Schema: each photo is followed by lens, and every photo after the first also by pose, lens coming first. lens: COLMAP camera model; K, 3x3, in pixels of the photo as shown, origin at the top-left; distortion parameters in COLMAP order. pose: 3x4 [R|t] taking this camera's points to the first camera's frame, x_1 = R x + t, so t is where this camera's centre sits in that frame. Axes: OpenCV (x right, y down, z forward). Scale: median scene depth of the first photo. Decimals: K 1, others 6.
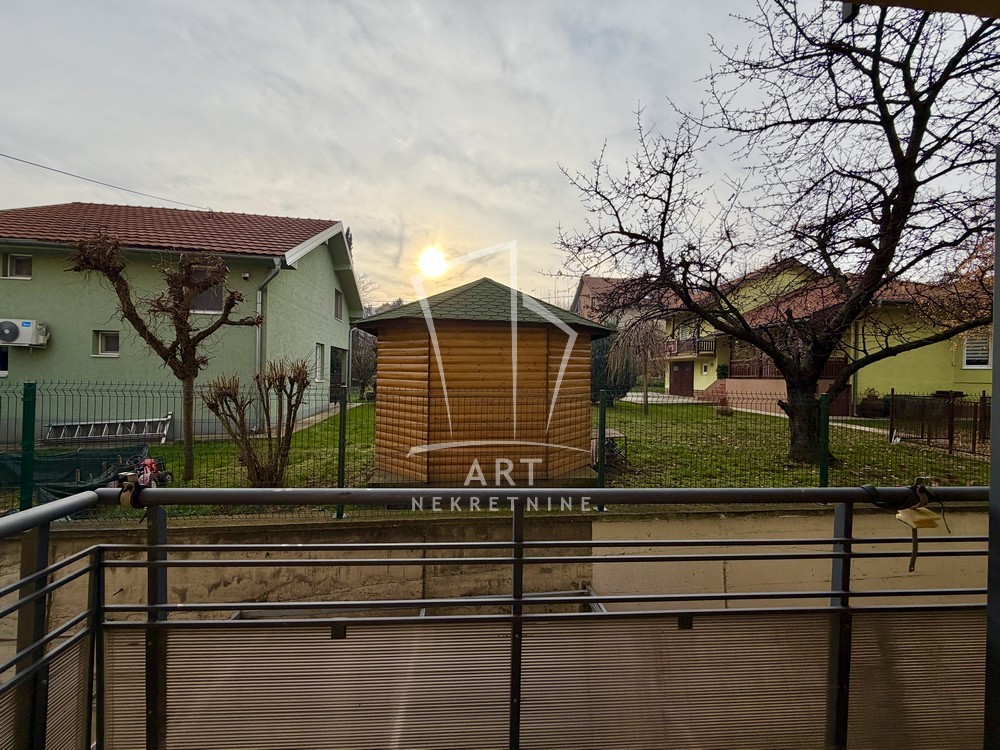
lens RADIAL K [[396.1, 0, 494.3], [0, 396.1, 376.8], [0, 0, 1]] dist [0.000072, -0.000383]
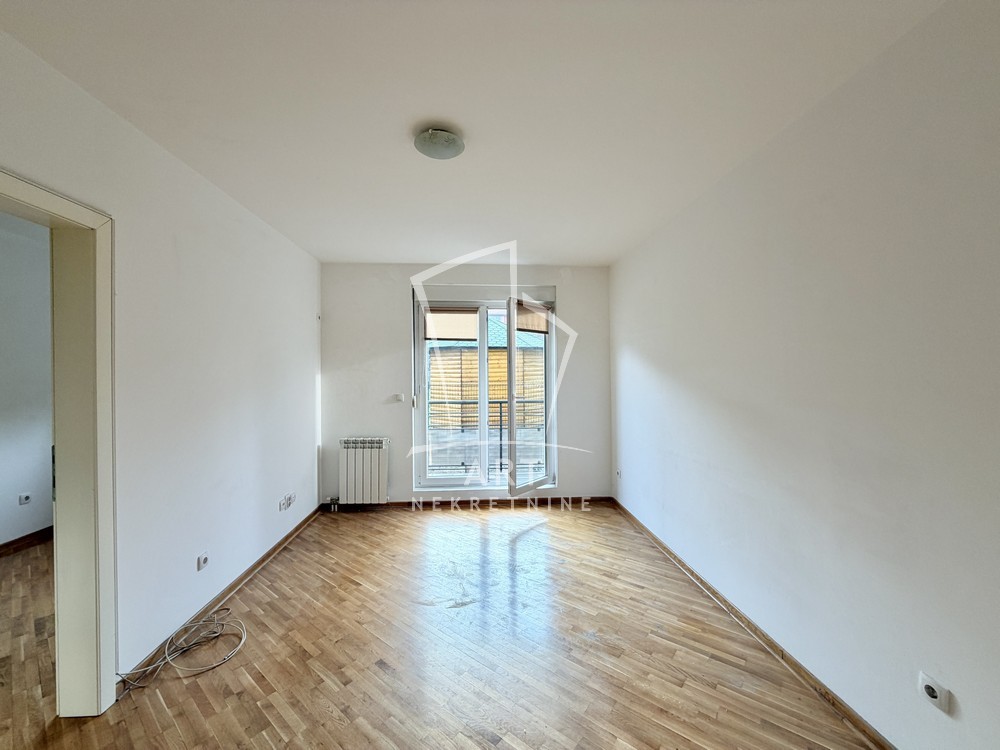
lens RADIAL K [[396.1, 0, 494.3], [0, 396.1, 376.8], [0, 0, 1]] dist [0.000072, -0.000383]
pose [[0.999649, -0.026104, -0.004464, 0.003694], [0.026119, 0.999653, 0.003291, 0.001042], [0.004376, -0.003406, 0.999985, -0.910068]]
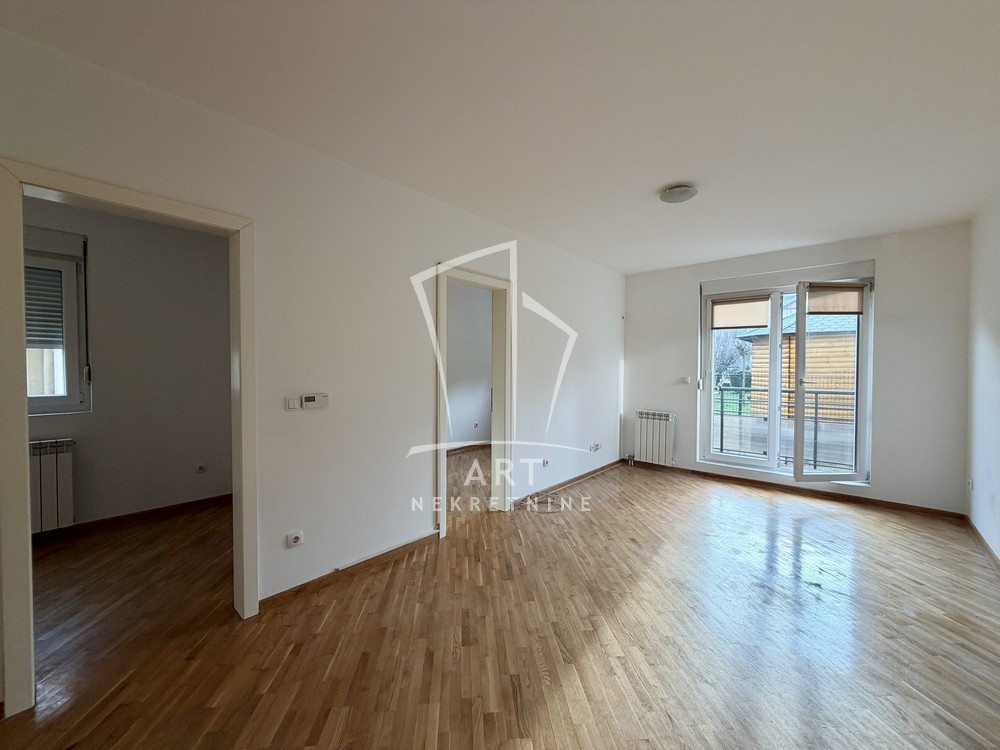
lens RADIAL K [[396.1, 0, 494.3], [0, 396.1, 376.8], [0, 0, 1]] dist [0.000072, -0.000383]
pose [[0.693808, -0.000891, -0.720160, 0.183635], [0.007447, 0.999955, 0.005937, 0.025879], [0.720122, -0.009482, 0.693783, -1.106731]]
